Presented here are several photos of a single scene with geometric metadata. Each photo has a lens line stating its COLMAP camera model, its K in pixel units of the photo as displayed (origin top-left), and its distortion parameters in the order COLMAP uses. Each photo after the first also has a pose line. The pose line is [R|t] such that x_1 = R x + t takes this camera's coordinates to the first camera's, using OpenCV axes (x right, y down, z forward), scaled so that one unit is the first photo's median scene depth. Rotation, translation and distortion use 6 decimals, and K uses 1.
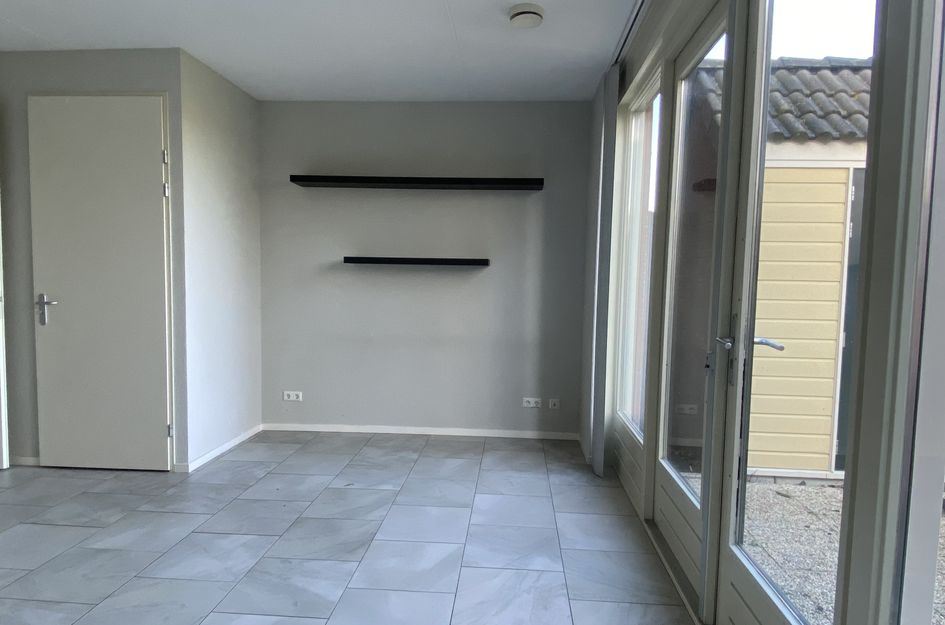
lens RADIAL K [[599.0, 0, 472.5], [0, 599.0, 312.5], [0, 0, 1]] dist [0.122760, -0.141310]
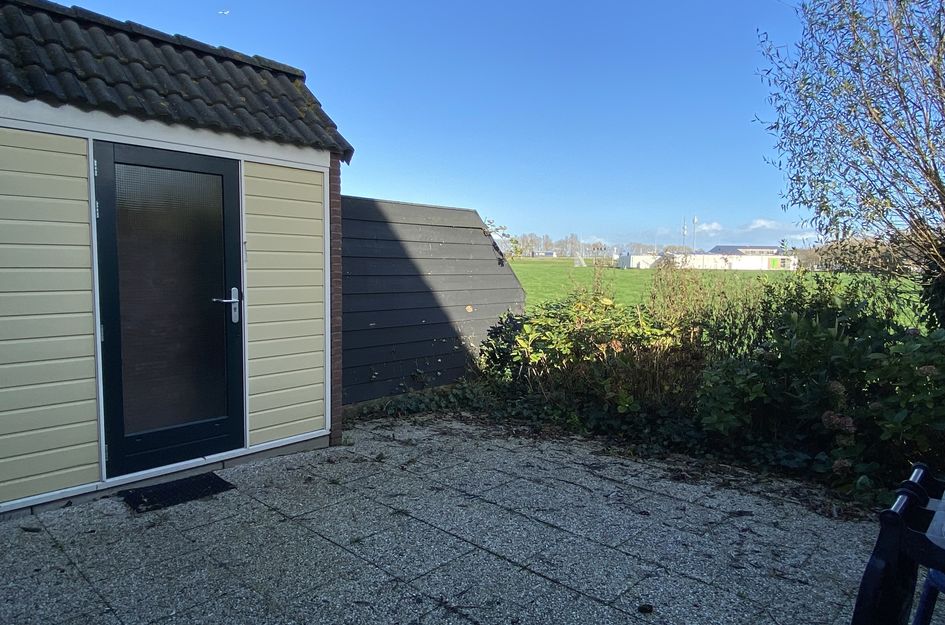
lens RADIAL K [[608.5, 0, 472.5], [0, 608.5, 312.5], [0, 0, 1]] dist [0.009574, 0.000702]
pose [[0.610730, -0.073314, 0.788438, 0.236138], [0.042427, 0.997304, 0.059872, -0.016370], [-0.790702, -0.003114, 0.612194, 0.032803]]
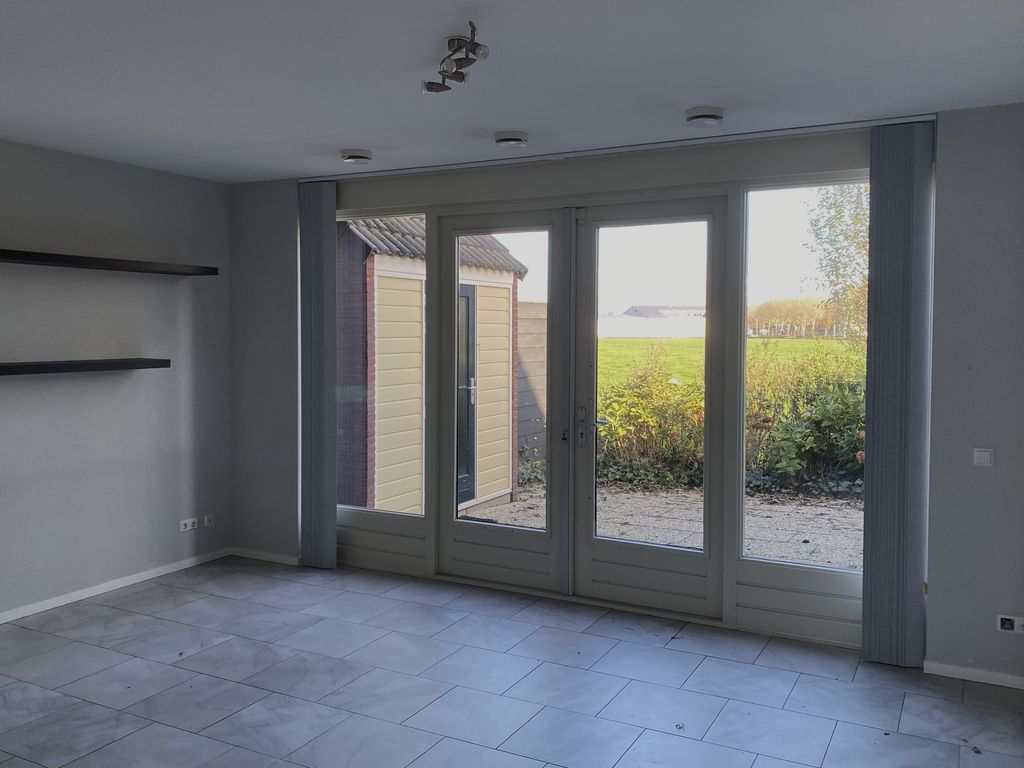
lens RADIAL K [[863.1, 0, 510.2], [0, 863.1, 327.0], [0, 0, 1]] dist [0.001275, 0.002192]
pose [[0.404610, -0.011152, 0.914421, -0.958223], [0.058024, 0.998224, -0.013500, -0.098526], [-0.912647, 0.058521, 0.404538, 0.095829]]
